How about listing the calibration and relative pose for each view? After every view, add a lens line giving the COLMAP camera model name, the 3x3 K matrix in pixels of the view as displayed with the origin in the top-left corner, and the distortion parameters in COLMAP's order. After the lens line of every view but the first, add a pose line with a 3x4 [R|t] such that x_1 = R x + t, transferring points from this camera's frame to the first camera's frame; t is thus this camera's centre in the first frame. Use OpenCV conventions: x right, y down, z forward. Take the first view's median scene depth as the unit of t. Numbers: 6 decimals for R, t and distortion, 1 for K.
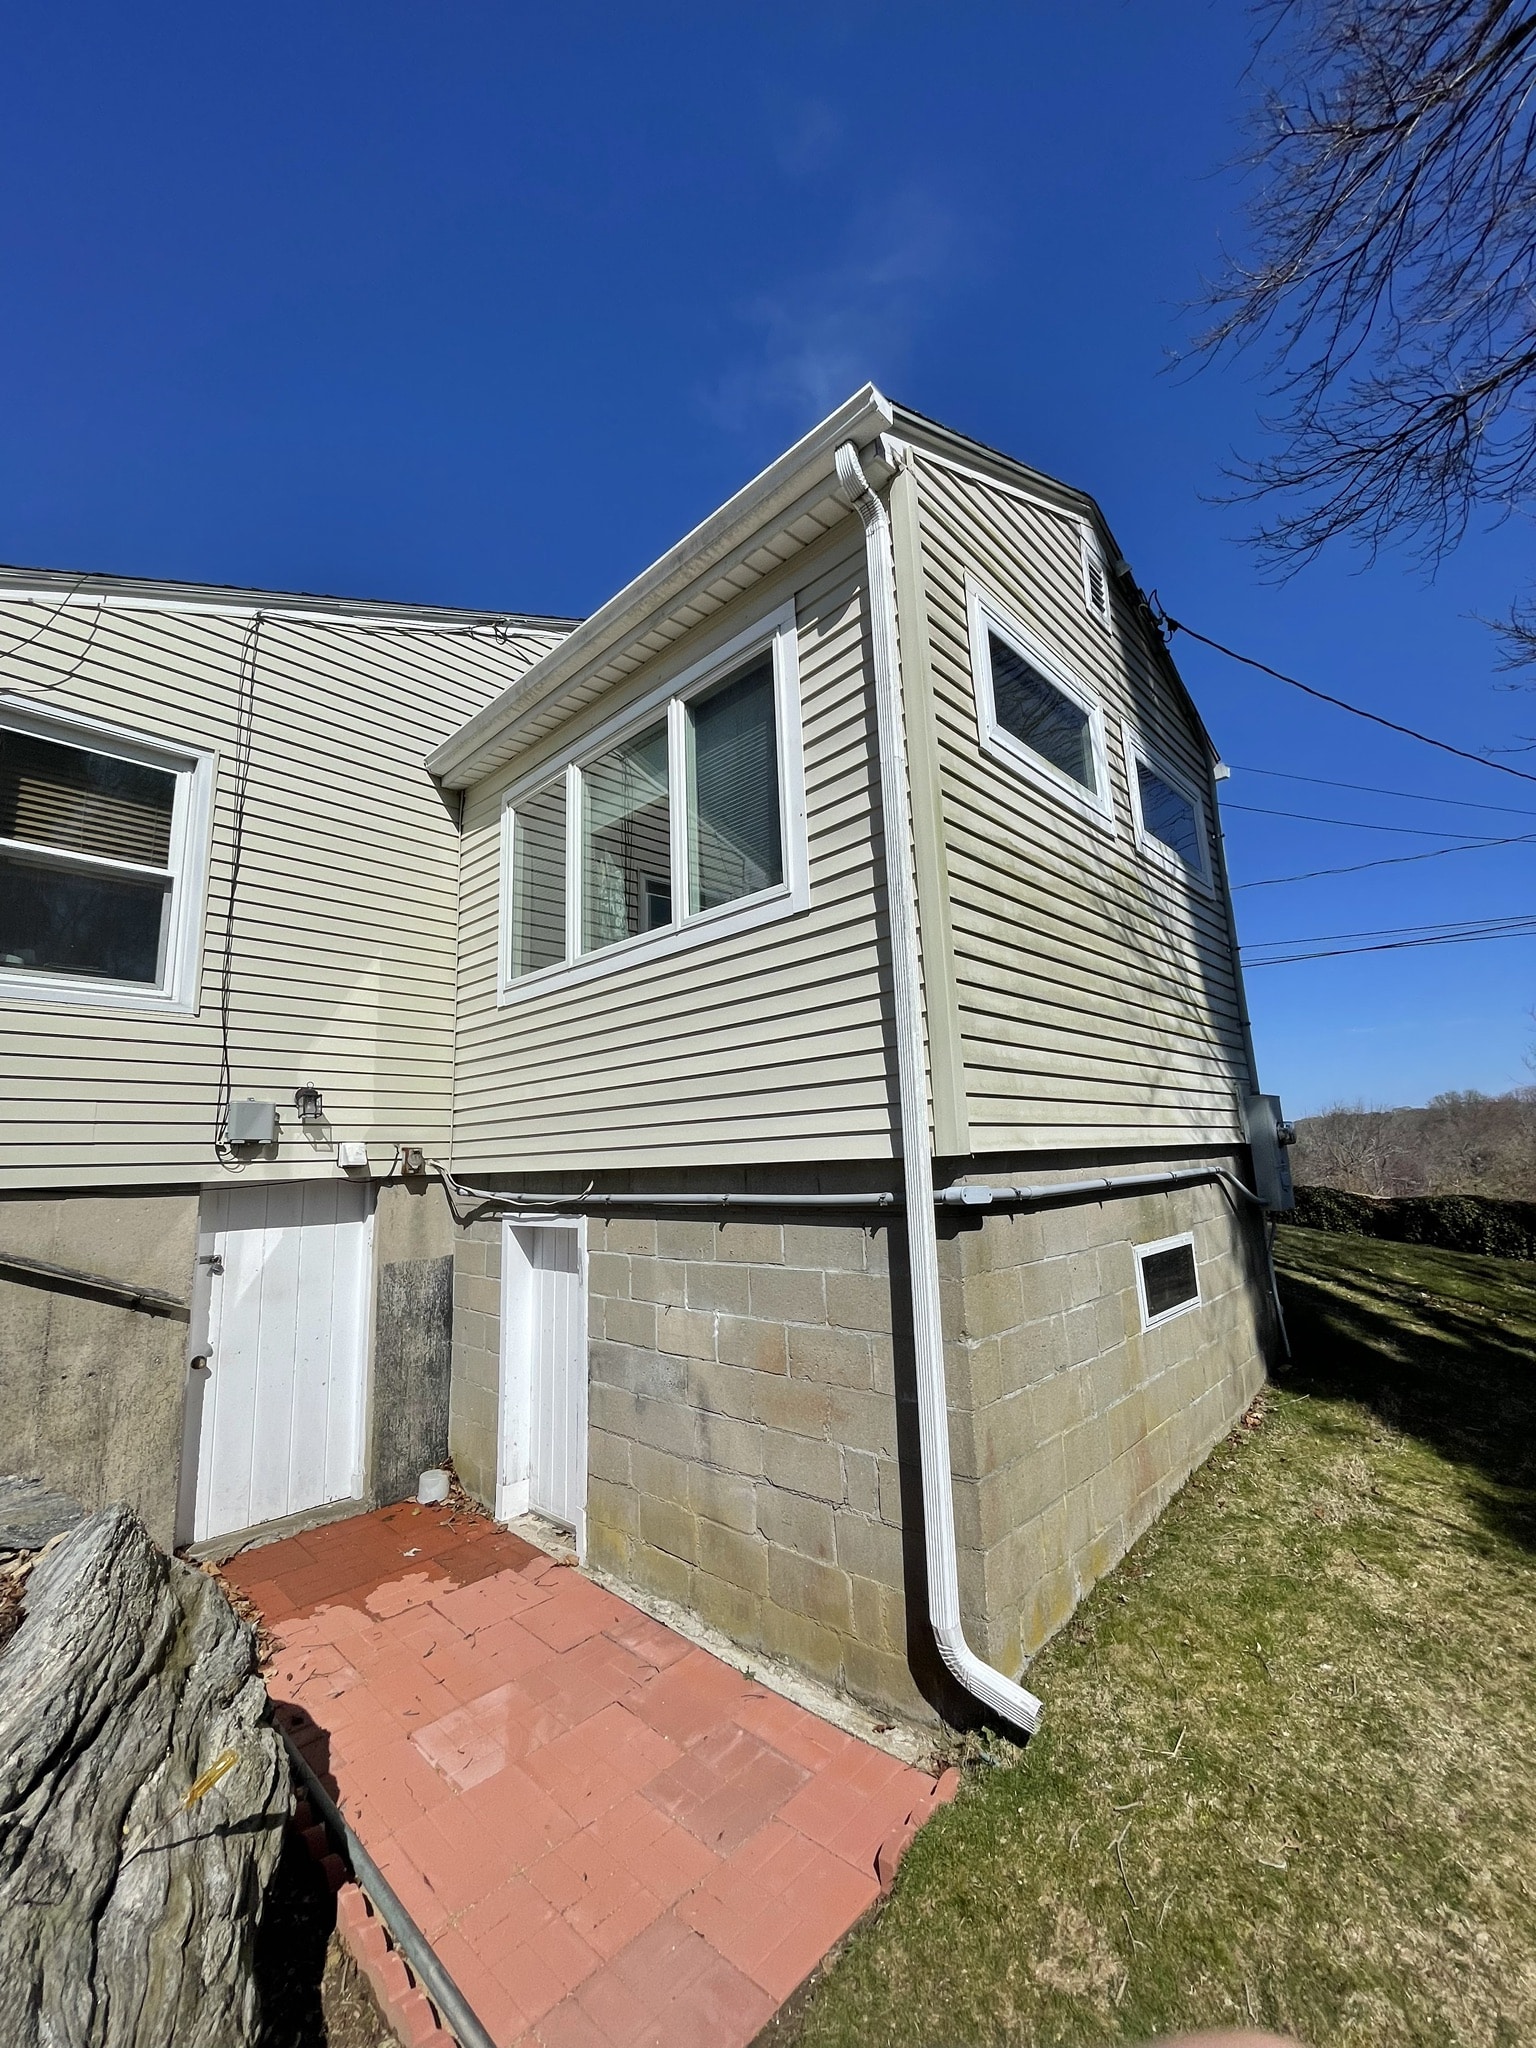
lens RADIAL K [[820.2, 0, 770.1], [0, 820.2, 1020.2], [0, 0, 1]] dist [-0.003901, 0.000148]
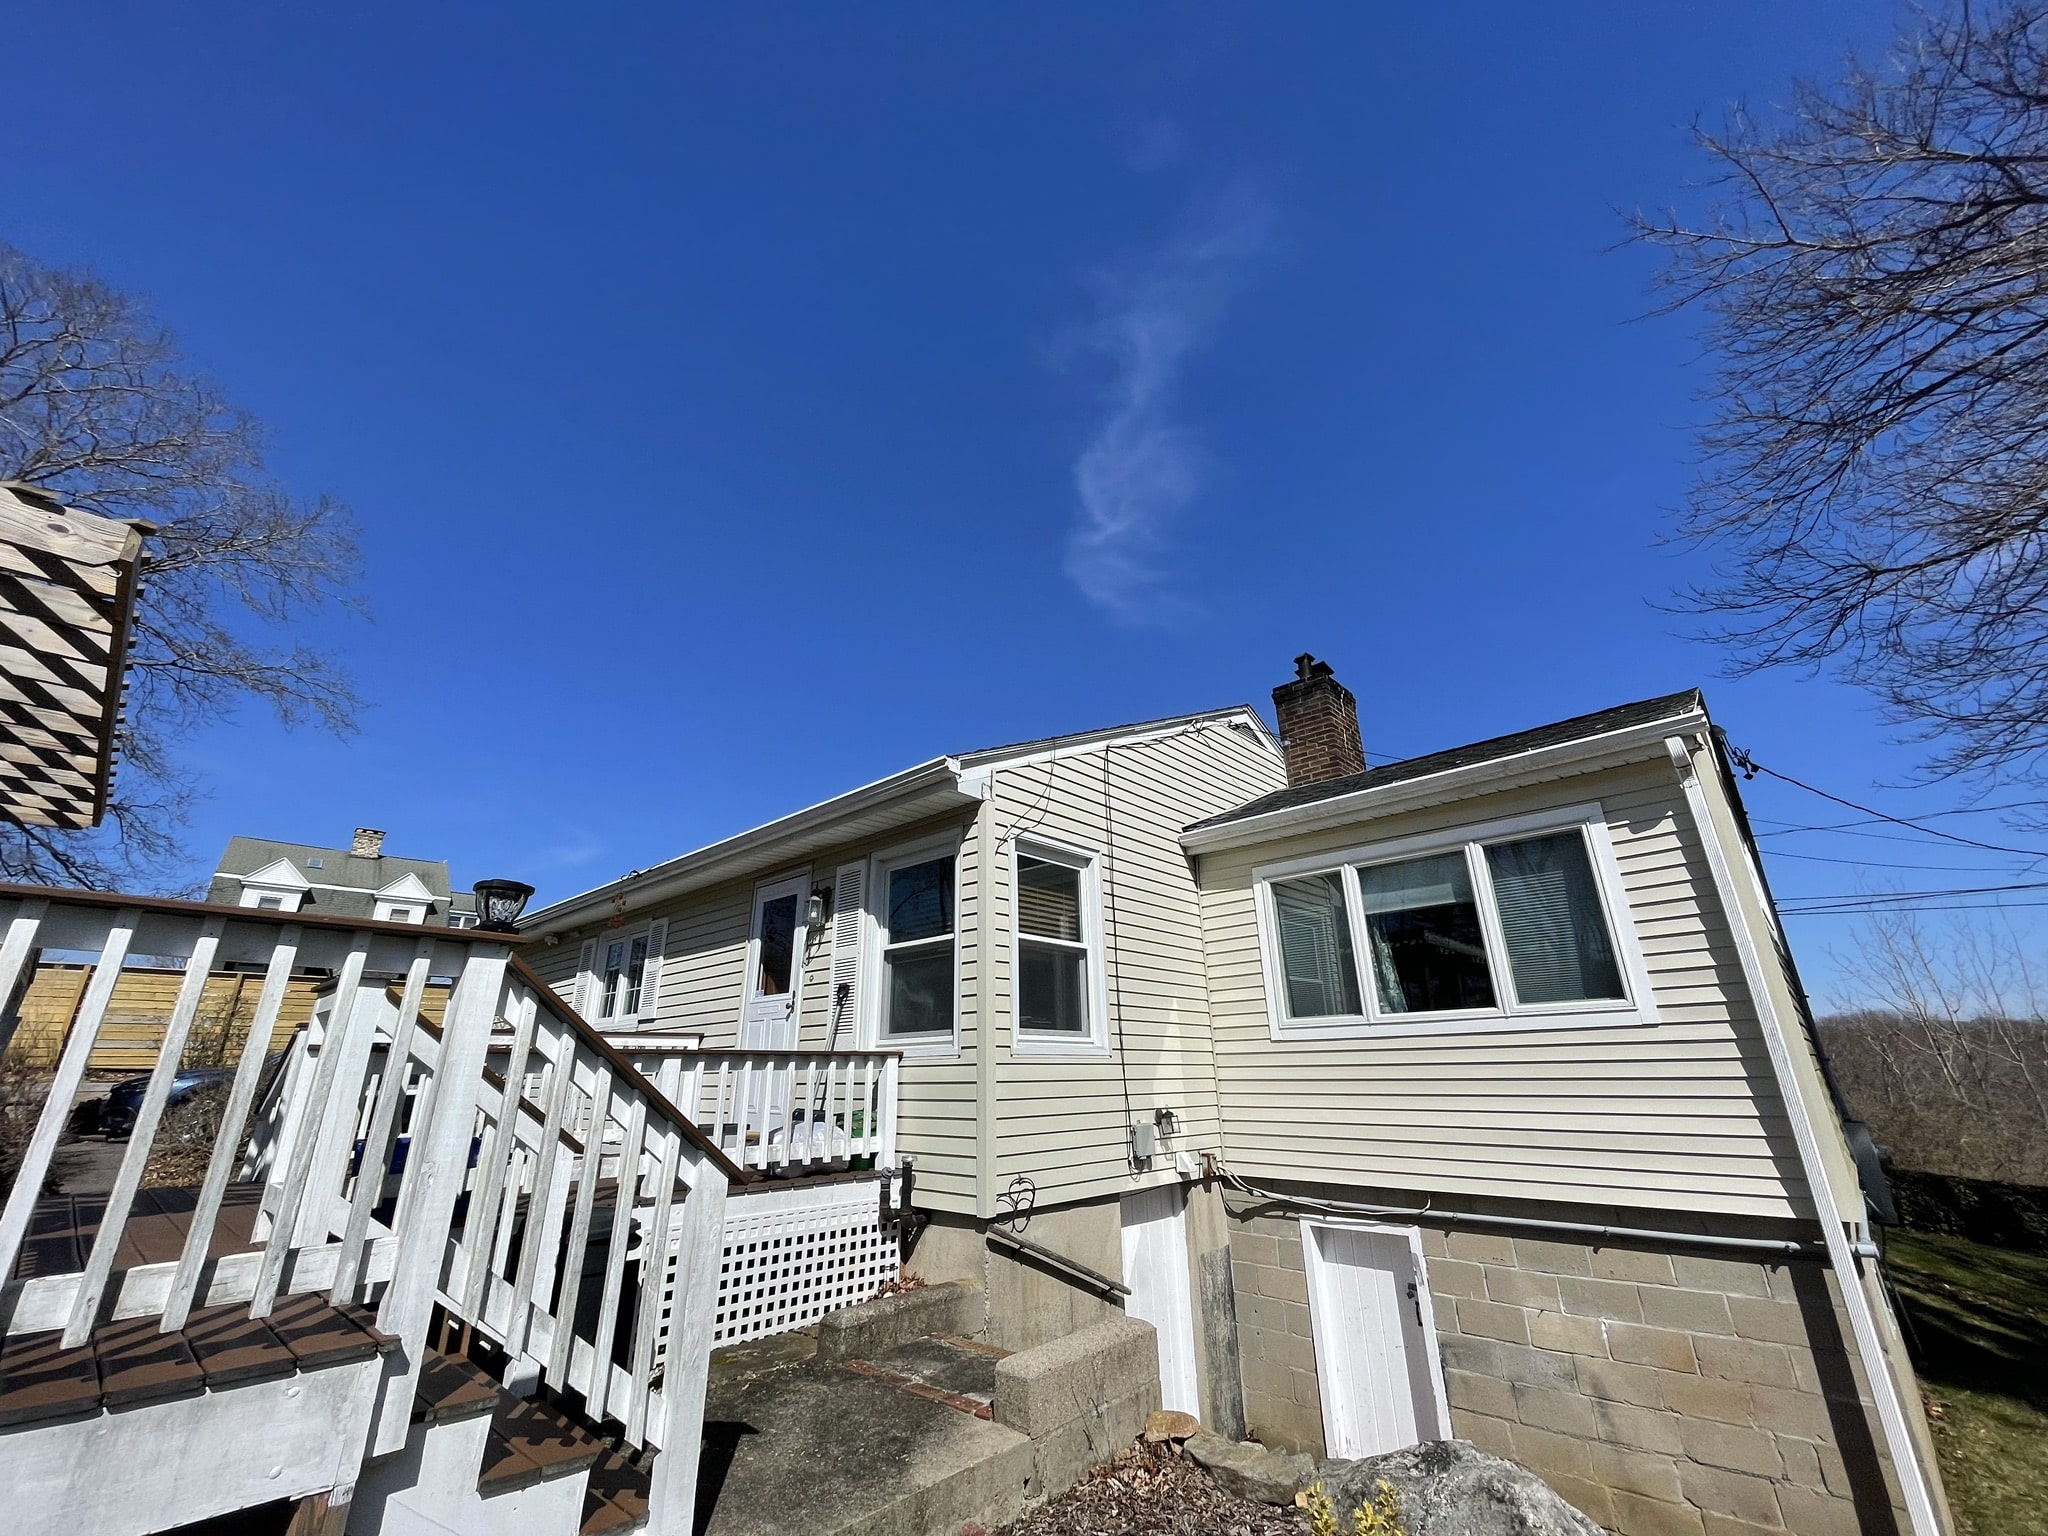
lens RADIAL K [[820.2, 0, 1018.8], [0, 820.2, 768.3], [0, 0, 1]] dist [-0.003901, 0.000148]
pose [[0.999658, 0.026032, -0.002369, -0.864852], [-0.026022, 0.982520, -0.184329, -0.220285], [-0.002471, 0.184327, 0.982862, -0.415142]]
